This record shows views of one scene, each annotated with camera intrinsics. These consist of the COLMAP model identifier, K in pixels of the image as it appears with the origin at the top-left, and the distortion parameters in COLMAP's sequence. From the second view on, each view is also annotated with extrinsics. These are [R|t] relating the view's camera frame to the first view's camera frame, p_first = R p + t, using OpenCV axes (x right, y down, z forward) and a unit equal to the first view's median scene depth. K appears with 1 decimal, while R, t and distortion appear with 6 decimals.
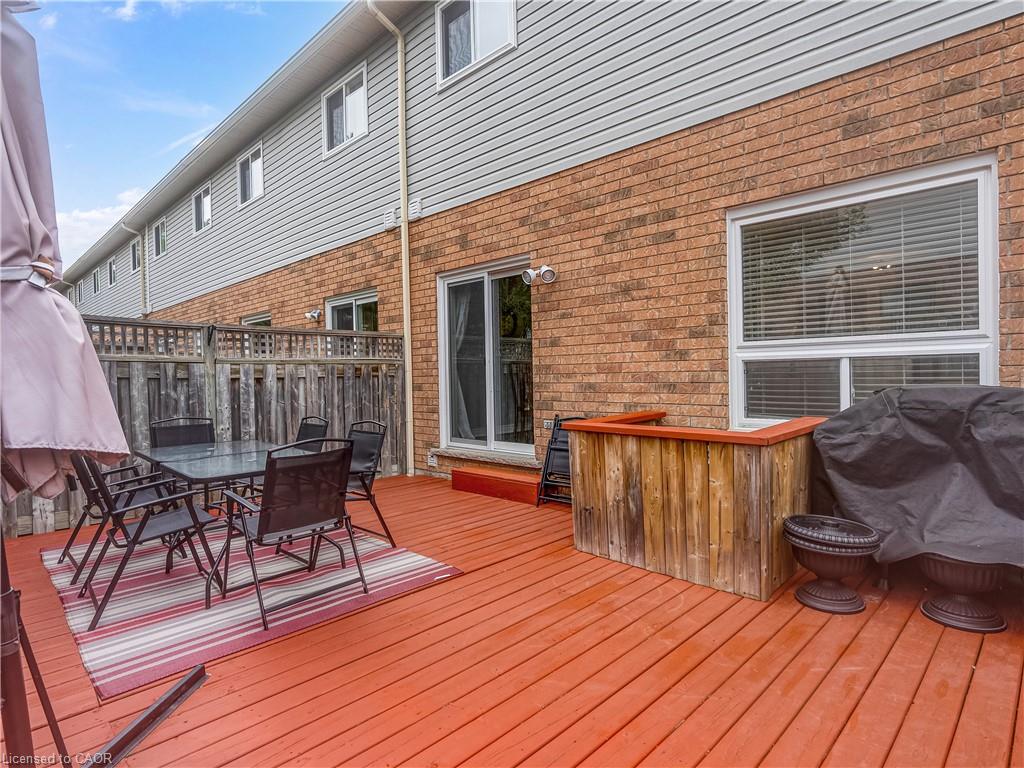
lens RADIAL K [[550.4, 0, 513.8], [0, 550.4, 383.6], [0, 0, 1]] dist [-0.013657, 0.004990]
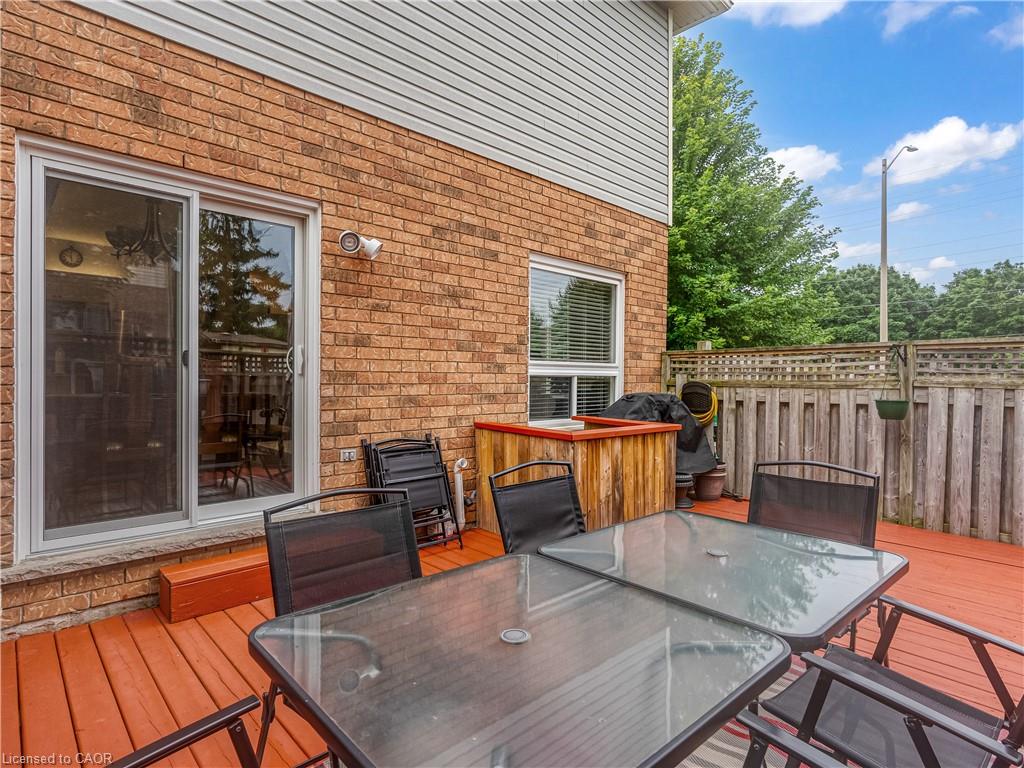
lens RADIAL K [[550.4, 0, 508.7], [0, 550.4, 384.1], [0, 0, 1]] dist [-0.013657, 0.004990]
pose [[0.041991, 0.011439, 0.999052, -0.626820], [0.015577, 0.999805, -0.012103, -0.005534], [-0.998997, 0.016070, 0.041805, 0.752550]]
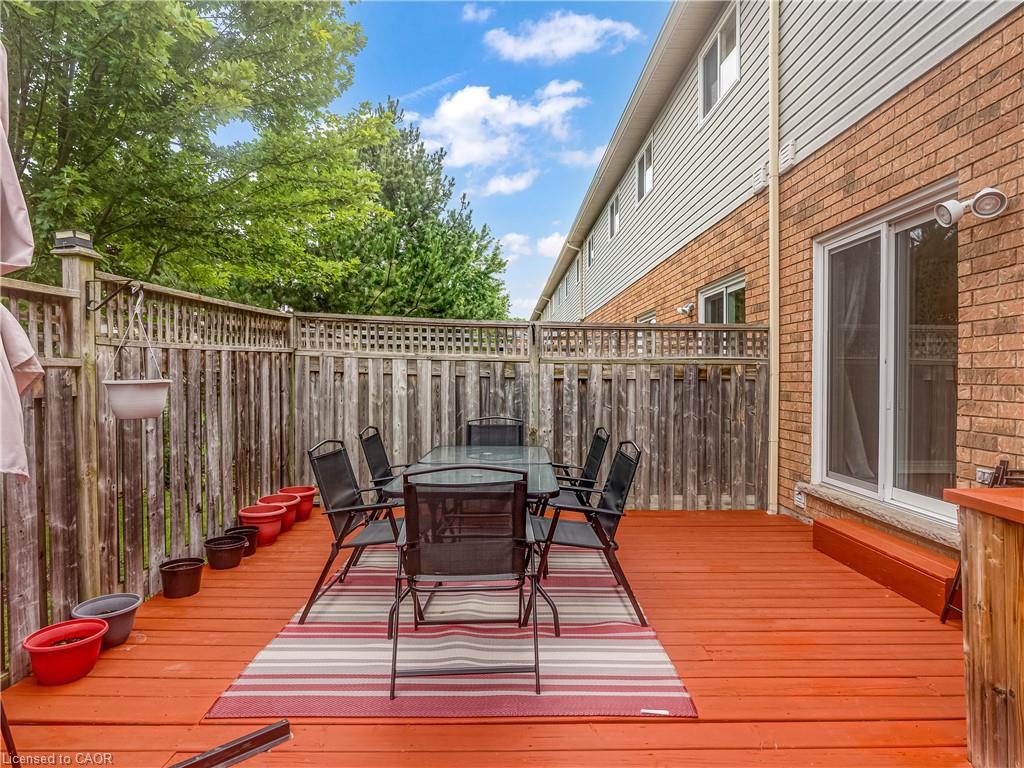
lens RADIAL K [[550.4, 0, 516.1], [0, 550.4, 382.5], [0, 0, 1]] dist [-0.013657, 0.004990]
pose [[0.710258, 0.029178, -0.703337, 0.109304], [-0.031105, 0.999466, 0.010051, -0.010458], [0.703254, 0.014739, 0.710786, 0.274905]]
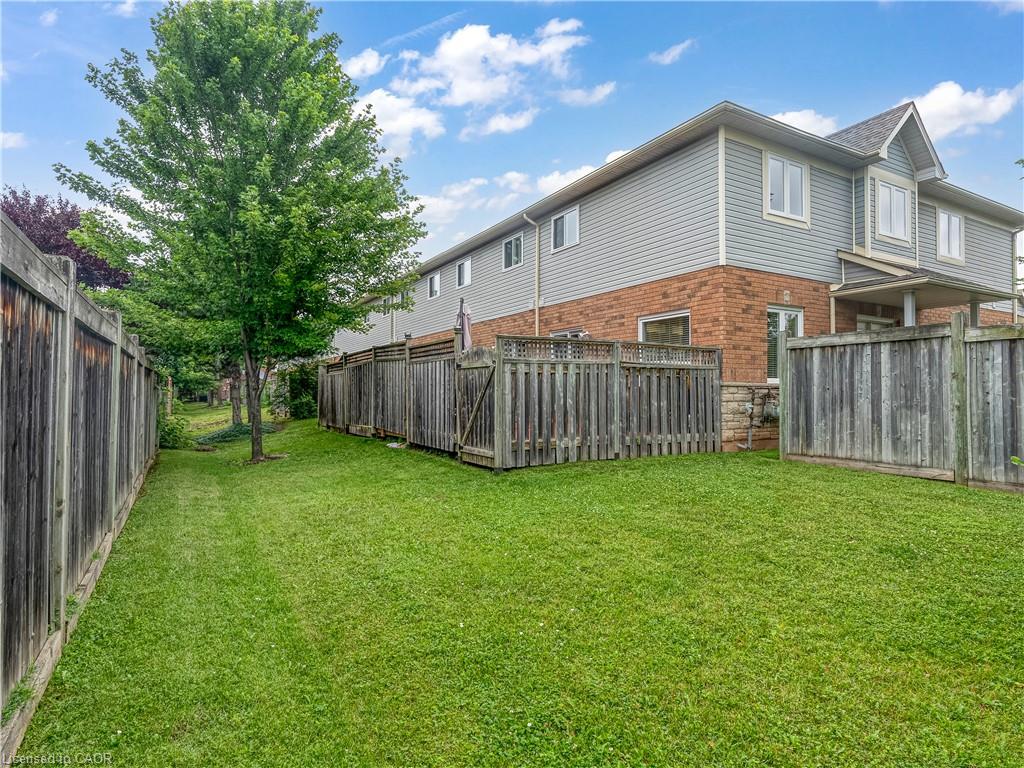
lens RADIAL K [[575.3, 0, 514.7], [0, 575.3, 384.5], [0, 0, 1]] dist [-0.000117, 0.000307]
pose [[0.960690, 0.020490, -0.276867, 0.463449], [-0.030616, 0.999009, -0.032298, 0.122772], [0.275931, 0.039505, 0.960365, -1.590633]]
